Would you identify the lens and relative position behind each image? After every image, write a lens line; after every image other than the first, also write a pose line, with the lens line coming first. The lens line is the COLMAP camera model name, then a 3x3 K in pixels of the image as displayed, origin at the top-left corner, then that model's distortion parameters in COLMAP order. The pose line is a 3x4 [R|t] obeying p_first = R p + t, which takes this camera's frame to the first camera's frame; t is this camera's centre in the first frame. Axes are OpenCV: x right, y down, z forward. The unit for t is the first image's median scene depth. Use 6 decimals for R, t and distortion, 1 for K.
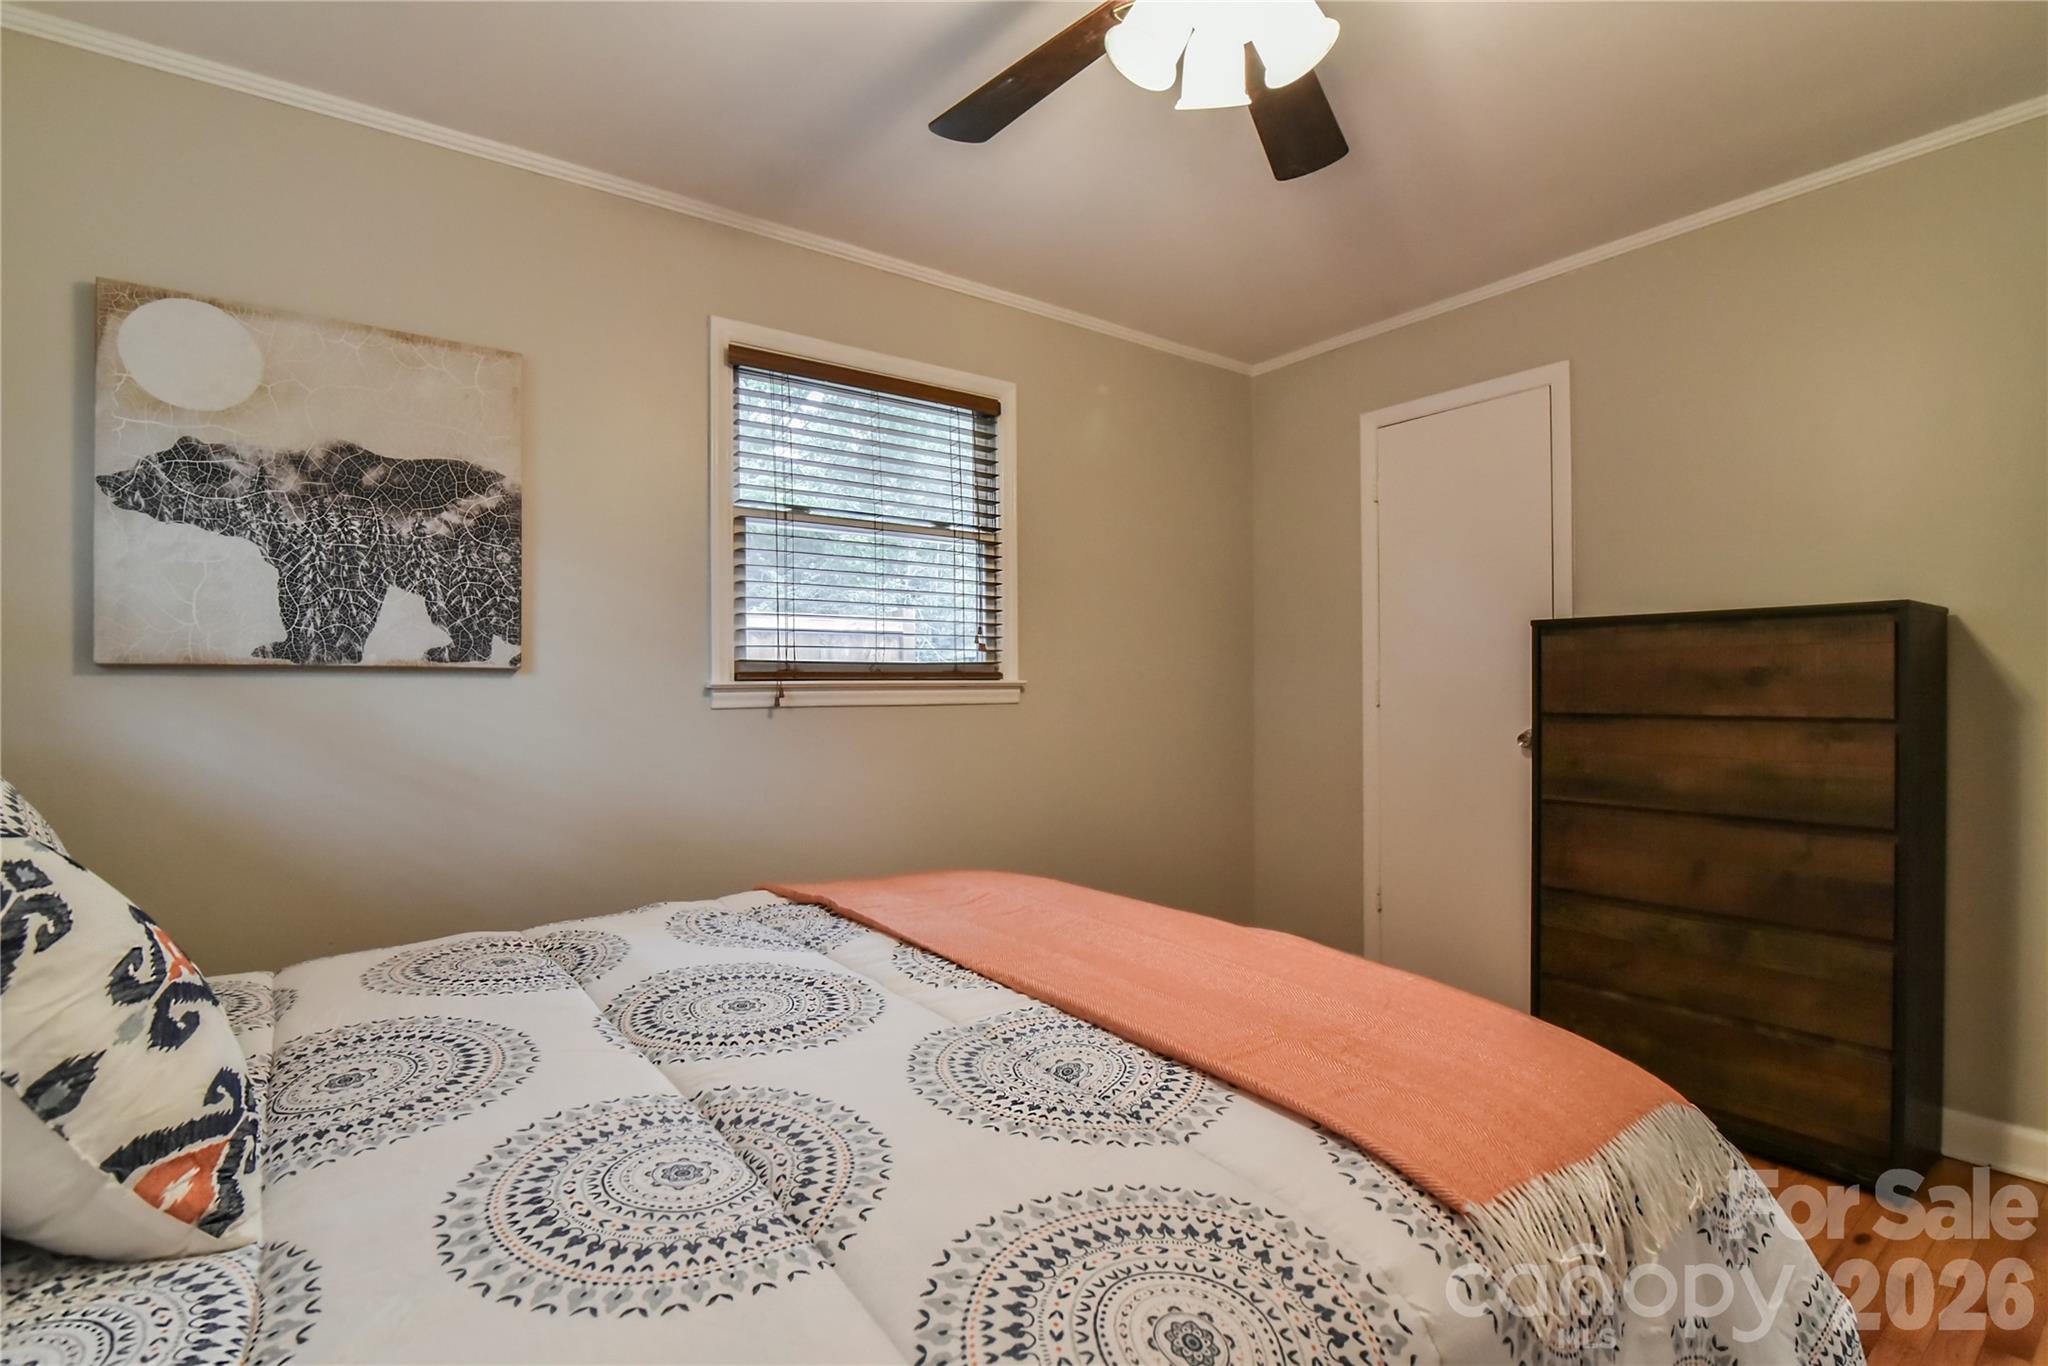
lens RADIAL K [[980.1, 0, 1030.2], [0, 980.1, 680.3], [0, 0, 1]] dist [-0.015730, 0.001074]
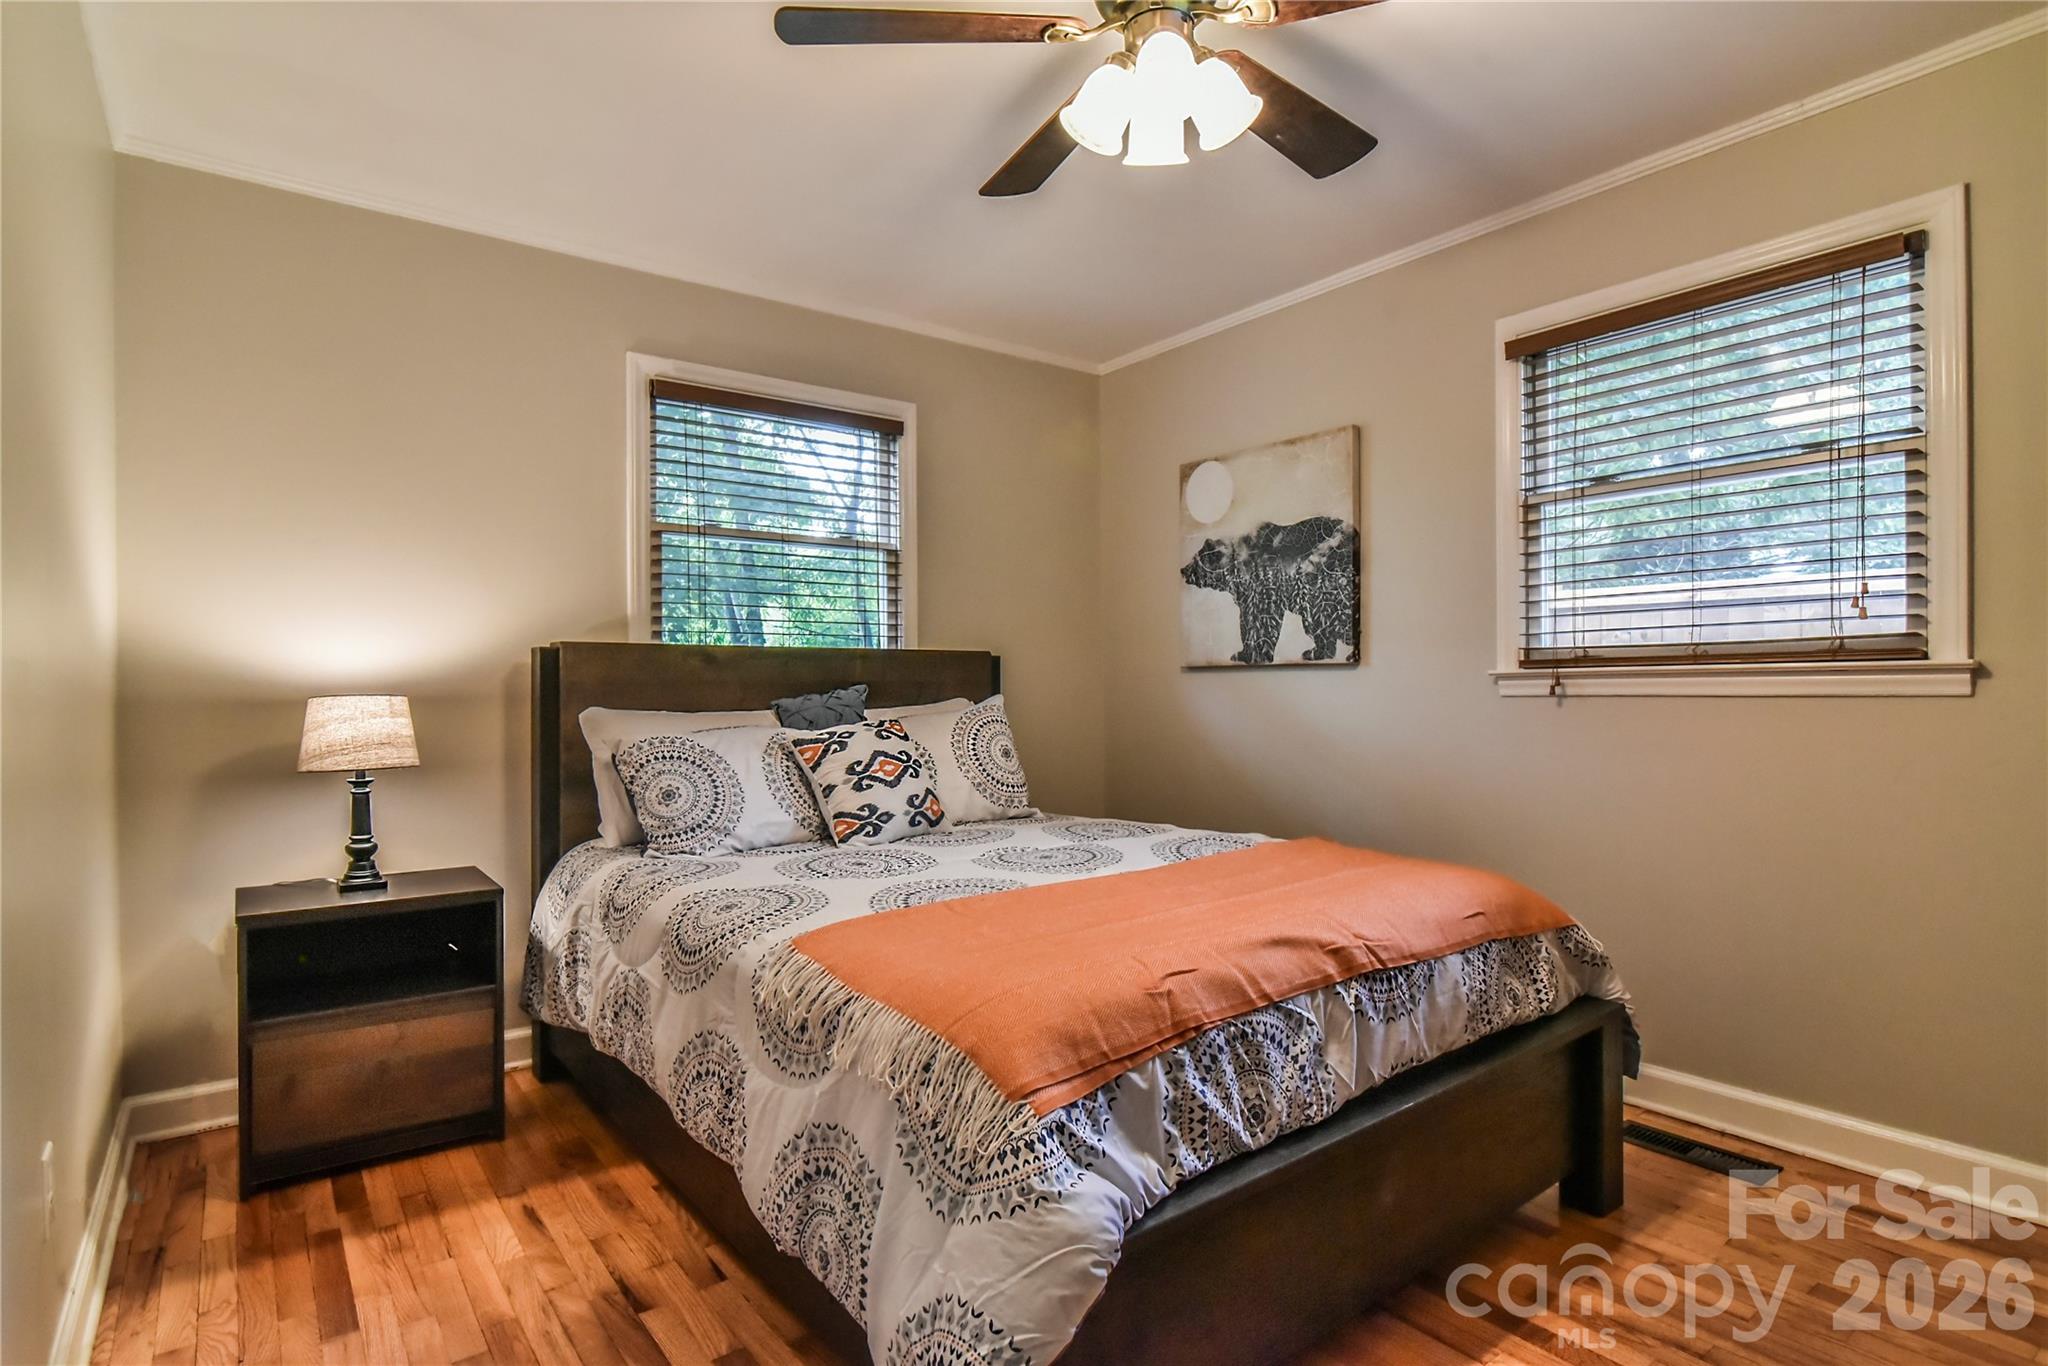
lens RADIAL K [[1097.8, 0, 1026.2], [0, 1097.8, 688.6], [0, 0, 1]] dist [-0.010967, 0.000749]
pose [[-0.024375, 0.001452, -0.999702, 1.024545], [0.011533, 0.999933, 0.001171, 0.016359], [0.999636, -0.011501, -0.024390, 0.624138]]
